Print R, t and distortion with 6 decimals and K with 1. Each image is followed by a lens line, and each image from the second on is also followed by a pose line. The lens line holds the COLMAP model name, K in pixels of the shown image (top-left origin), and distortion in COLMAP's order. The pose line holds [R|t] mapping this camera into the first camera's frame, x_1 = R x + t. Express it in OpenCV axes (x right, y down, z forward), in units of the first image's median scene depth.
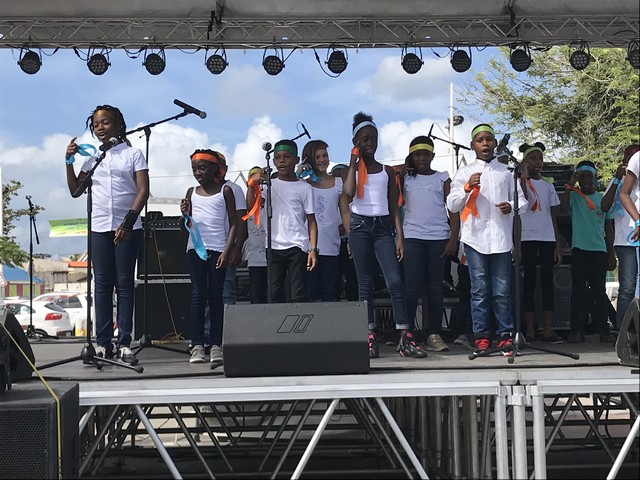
lens RADIAL K [[1197.6, 0, 320.0], [0, 1197.6, 240.0], [0, 0, 1]] dist [0.162247, -0.303470]
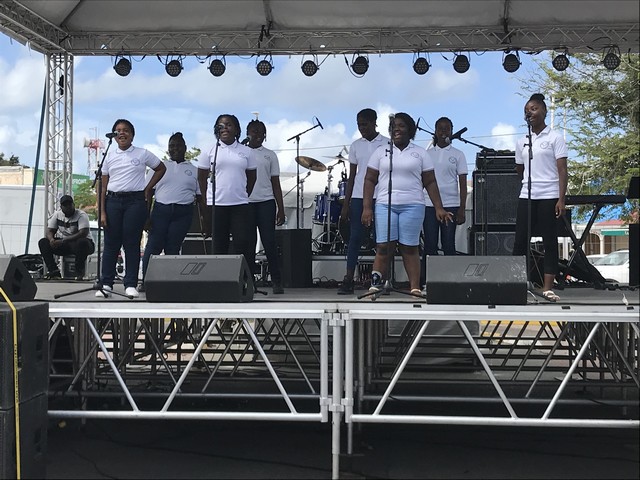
lens RADIAL K [[1129.2, 0, 320.0], [0, 1129.2, 240.0], [0, 0, 1]] dist [0.199963, -0.069032]
pose [[0.987085, 0.020521, -0.158879, 0.164548], [-0.015084, 0.999261, 0.035351, -0.008529], [0.159487, -0.032498, 0.986665, -0.172558]]
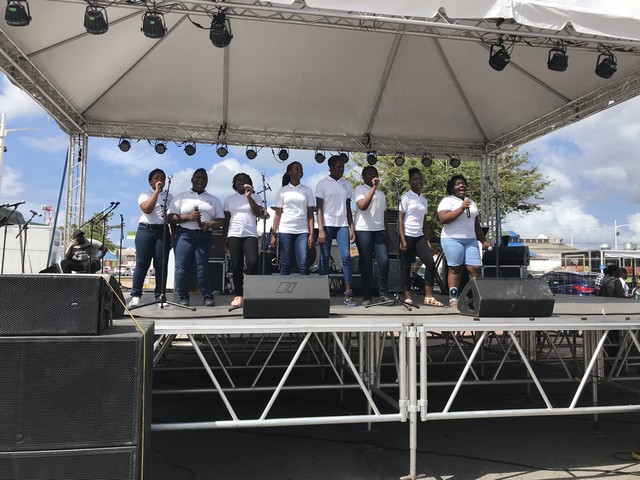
lens RADIAL K [[534.2, 0, 320.0], [0, 534.2, 240.0], [0, 0, 1]] dist [0.024536, -0.005120]
pose [[0.991271, 0.038293, 0.126160, -0.032172], [-0.036600, 0.999207, -0.015707, 0.005858], [-0.126662, 0.010952, 0.991886, 0.111202]]
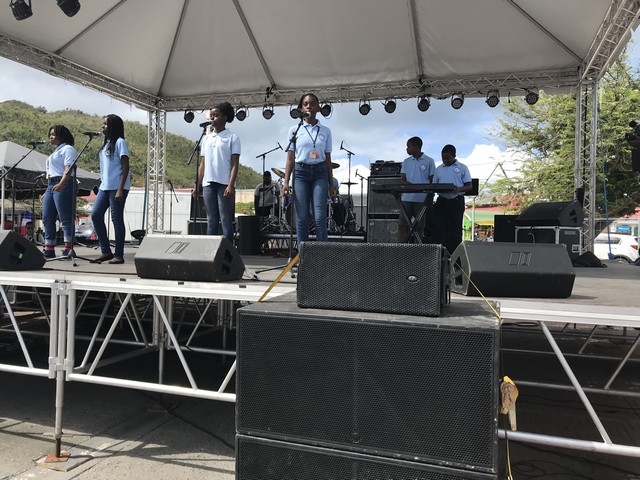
lens RADIAL K [[555.9, 0, 319.9], [0, 555.9, 229.4], [0, 0, 1]] dist [0.037582, 0.006365]
pose [[0.917832, 0.040573, -0.394890, 0.360813], [-0.025899, 0.998764, 0.042423, 0.001513], [0.396123, -0.028710, 0.917748, 0.190794]]
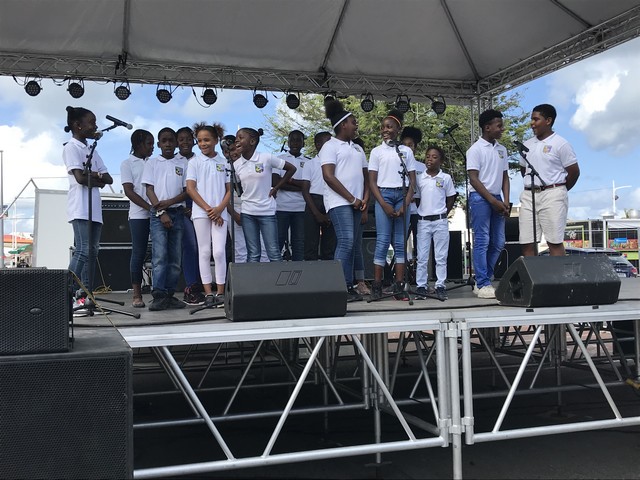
lens RADIAL K [[731.3, 0, 320.0], [0, 731.3, 240.0], [0, 0, 1]] dist [0.098712, -0.292727]
pose [[0.965882, 0.005969, 0.258912, -0.085211], [-0.010481, 0.999816, 0.016049, 0.007946], [-0.258769, -0.018215, 0.965768, 0.114250]]
